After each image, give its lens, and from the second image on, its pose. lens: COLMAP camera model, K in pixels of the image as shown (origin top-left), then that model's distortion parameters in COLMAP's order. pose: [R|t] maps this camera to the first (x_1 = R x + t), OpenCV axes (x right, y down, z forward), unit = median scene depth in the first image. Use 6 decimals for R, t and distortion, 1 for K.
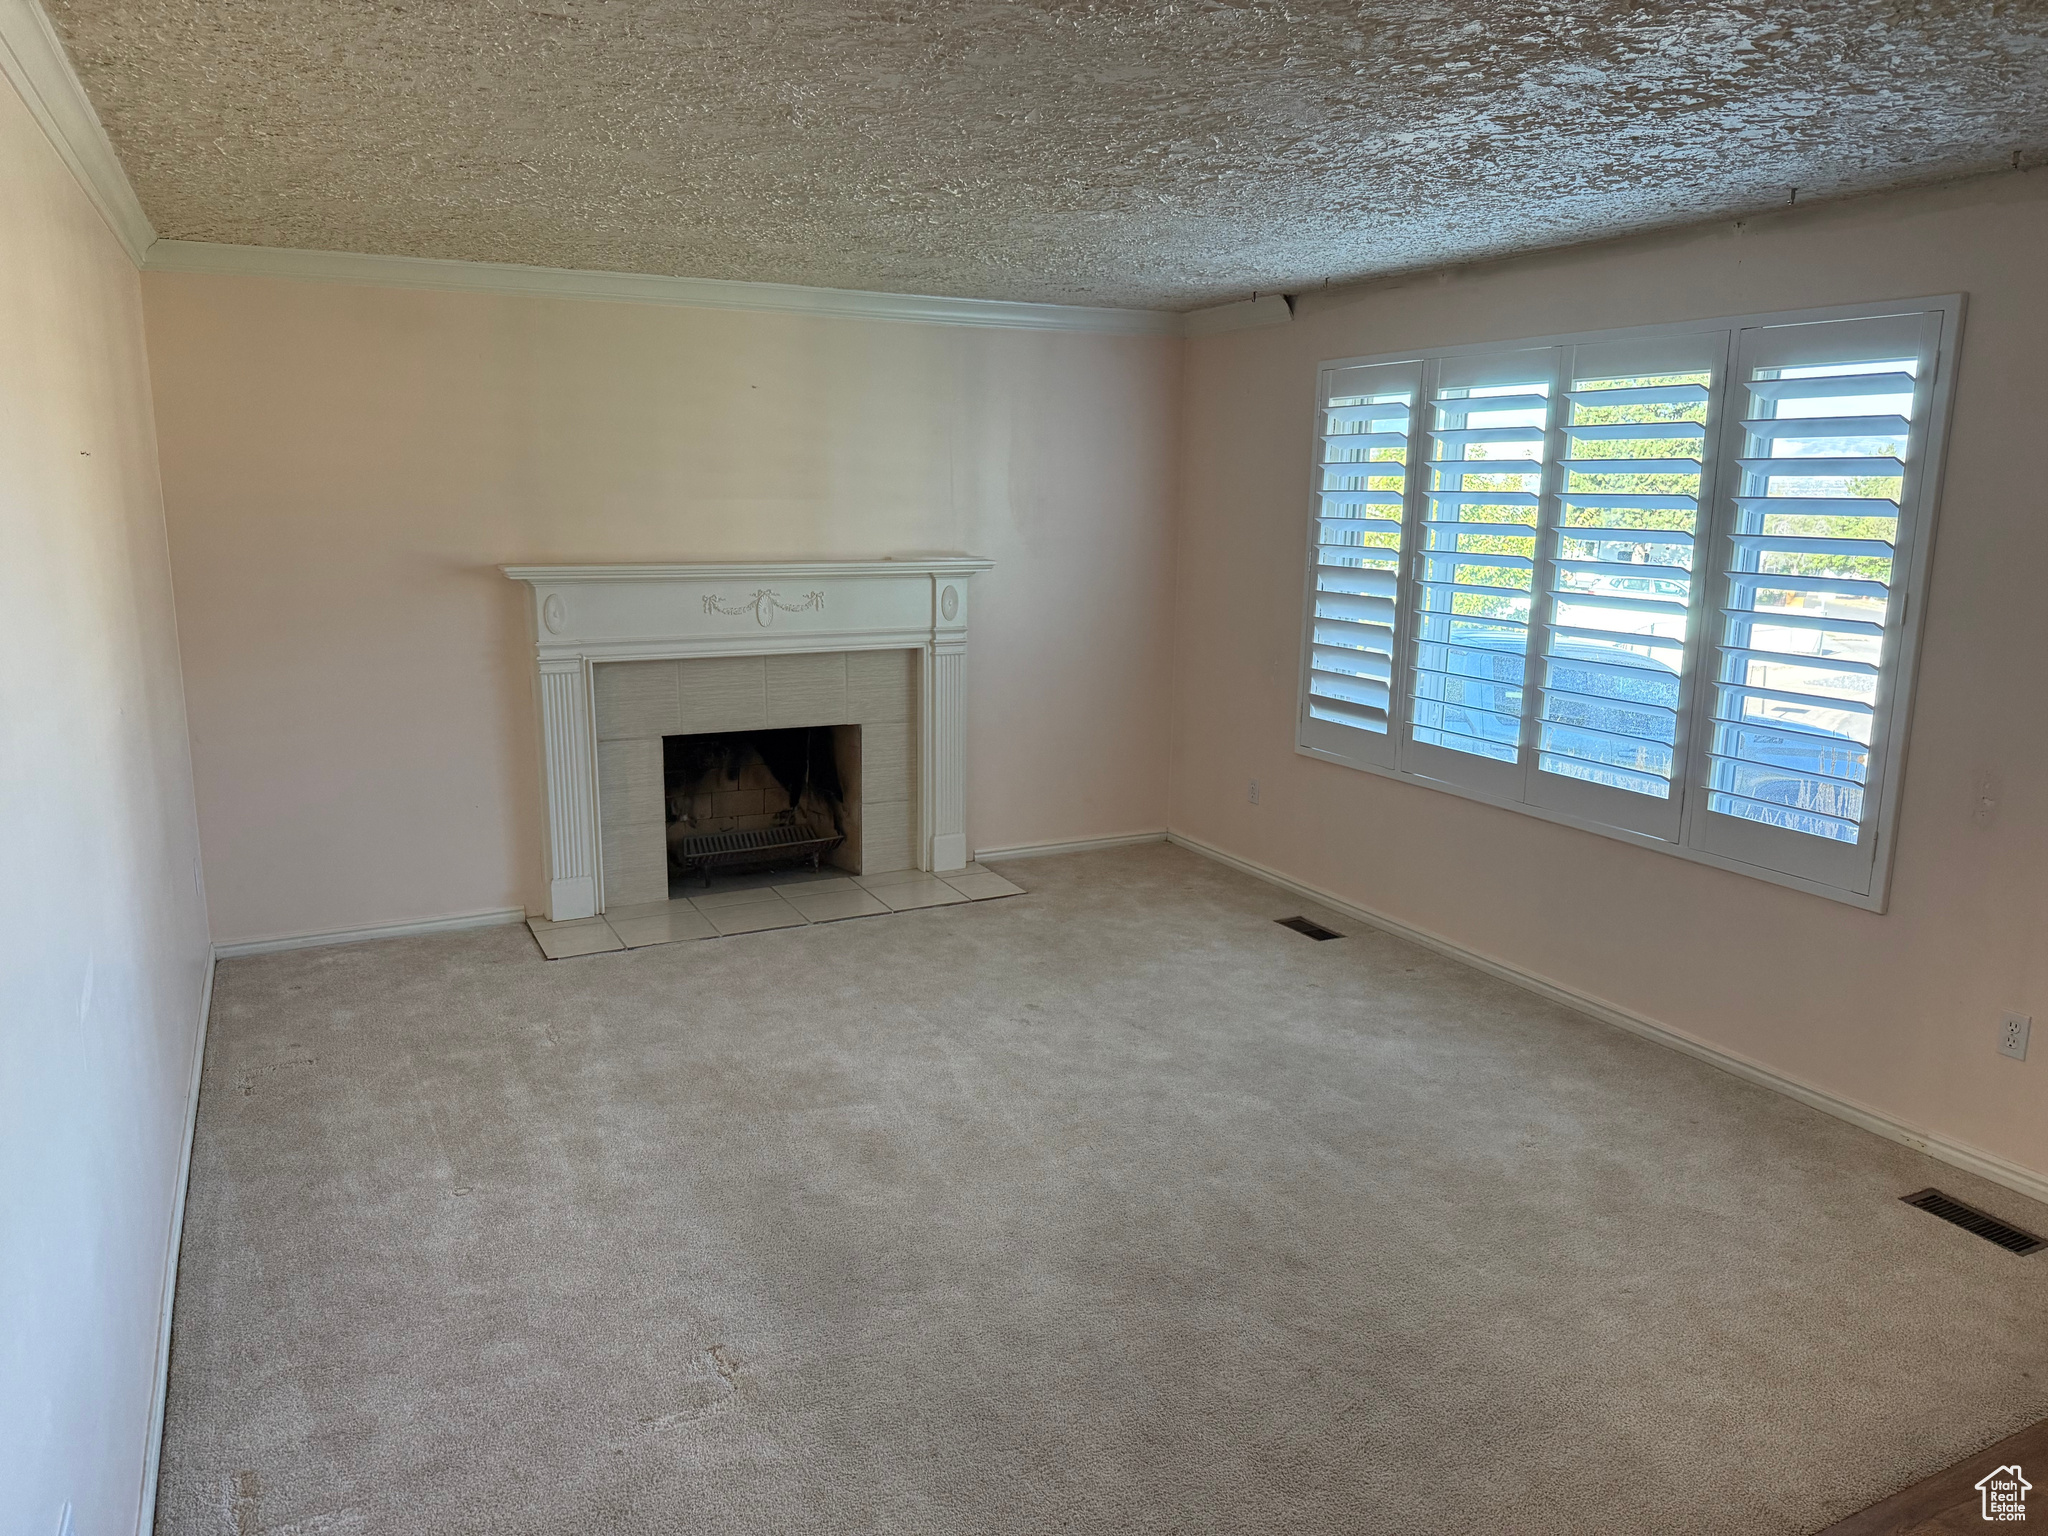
lens RADIAL K [[1453.1, 0, 1042.3], [0, 1453.1, 772.2], [0, 0, 1]] dist [0.040871, -0.041632]
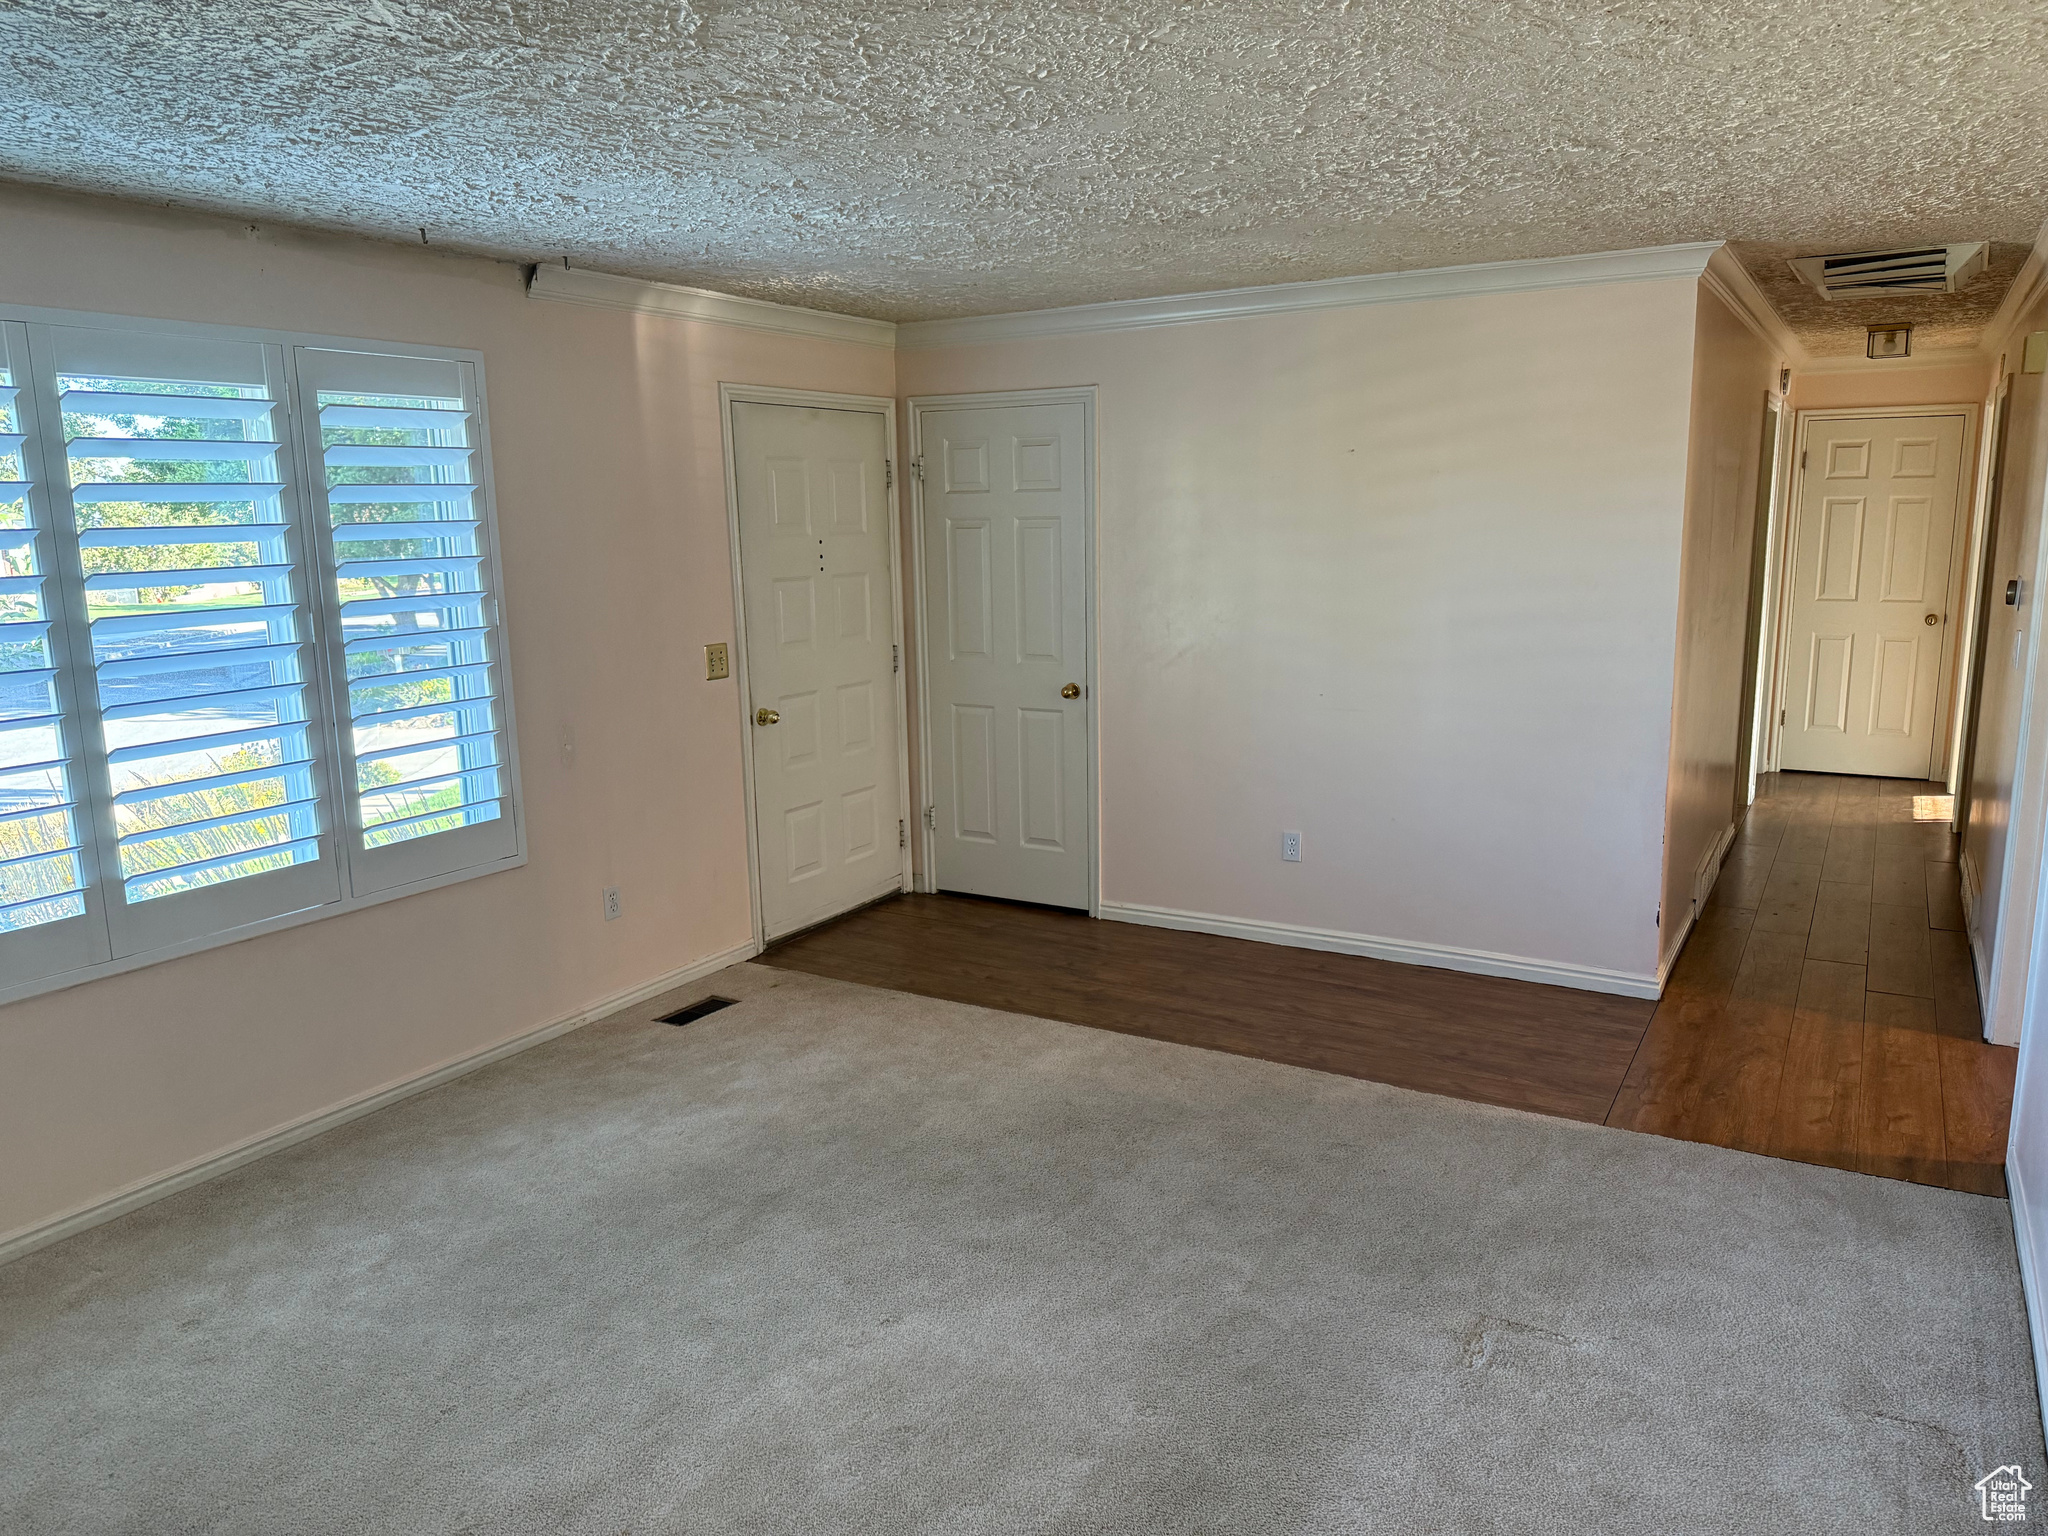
lens RADIAL K [[1453.1, 0, 1044.1], [0, 1453.1, 767.8], [0, 0, 1]] dist [0.040871, -0.041632]
pose [[-0.541927, -0.151411, 0.826674, -0.541125], [0.176769, 0.941098, 0.288249, -0.210997], [-0.821625, 0.302340, -0.483242, 1.028316]]
